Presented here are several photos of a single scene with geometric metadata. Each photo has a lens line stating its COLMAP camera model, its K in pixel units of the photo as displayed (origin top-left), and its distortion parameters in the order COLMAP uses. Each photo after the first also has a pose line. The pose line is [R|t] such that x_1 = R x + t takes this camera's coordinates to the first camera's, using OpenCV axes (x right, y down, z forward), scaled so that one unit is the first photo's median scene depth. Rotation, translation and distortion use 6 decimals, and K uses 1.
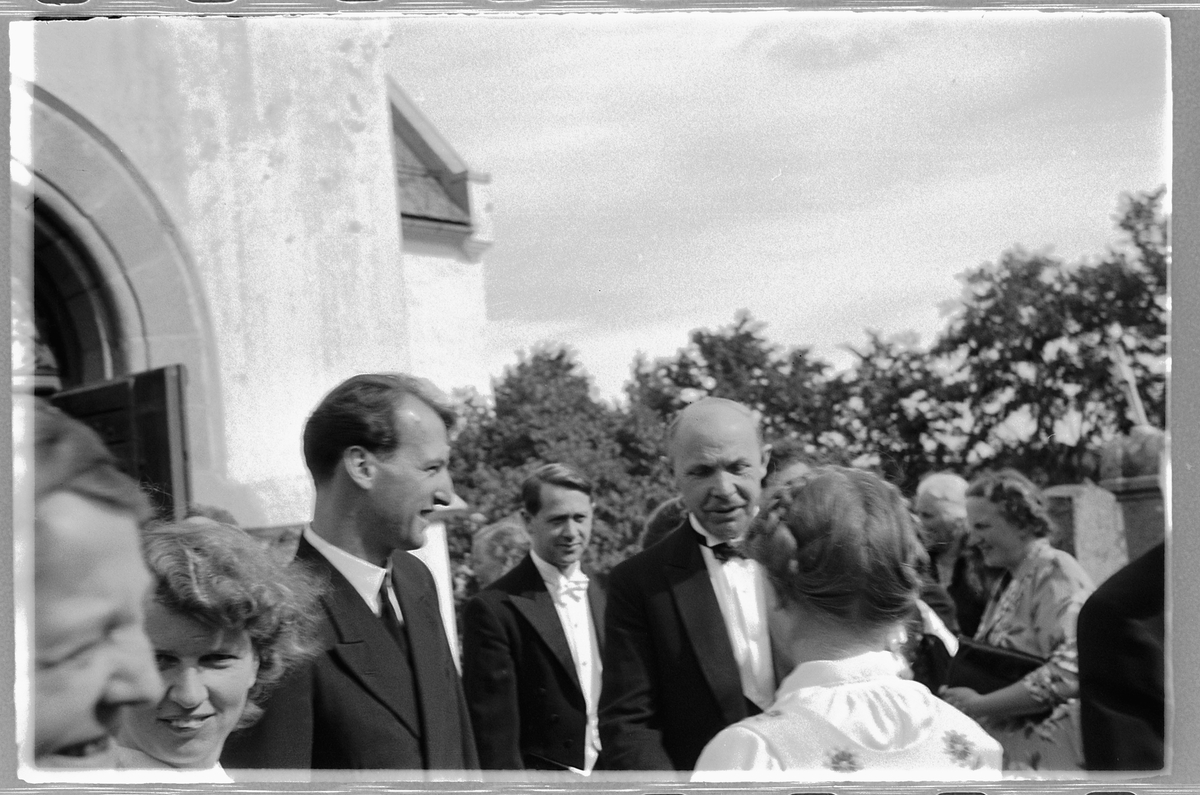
lens RADIAL K [[1412.6, 0, 600.0], [0, 1412.6, 397.5], [0, 0, 1]] dist [-0.003207, -0.054867]
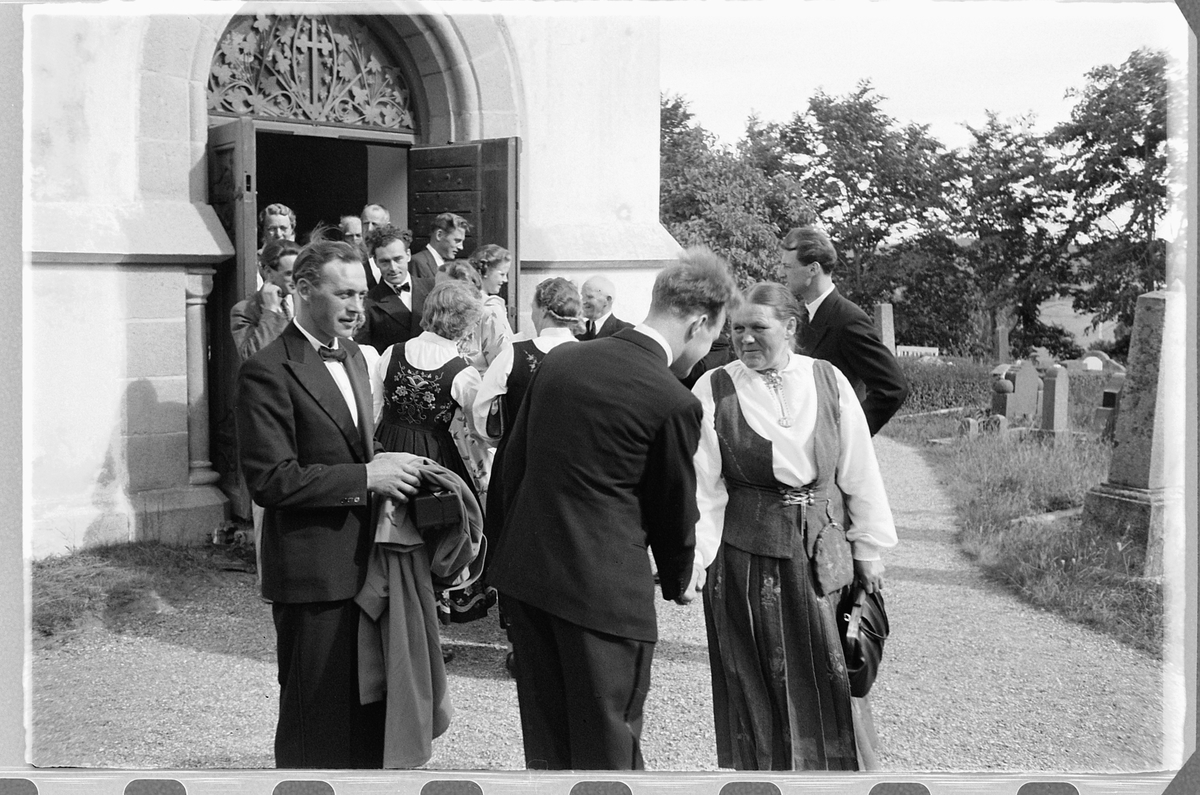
lens RADIAL K [[1412.6, 0, 600.0], [0, 1412.6, 397.5], [0, 0, 1]] dist [-0.003207, -0.054867]
pose [[0.994018, 0.098804, -0.046548, -0.056703], [-0.088853, 0.979379, 0.181446, -0.013804], [0.063515, -0.176224, 0.982299, -0.165585]]
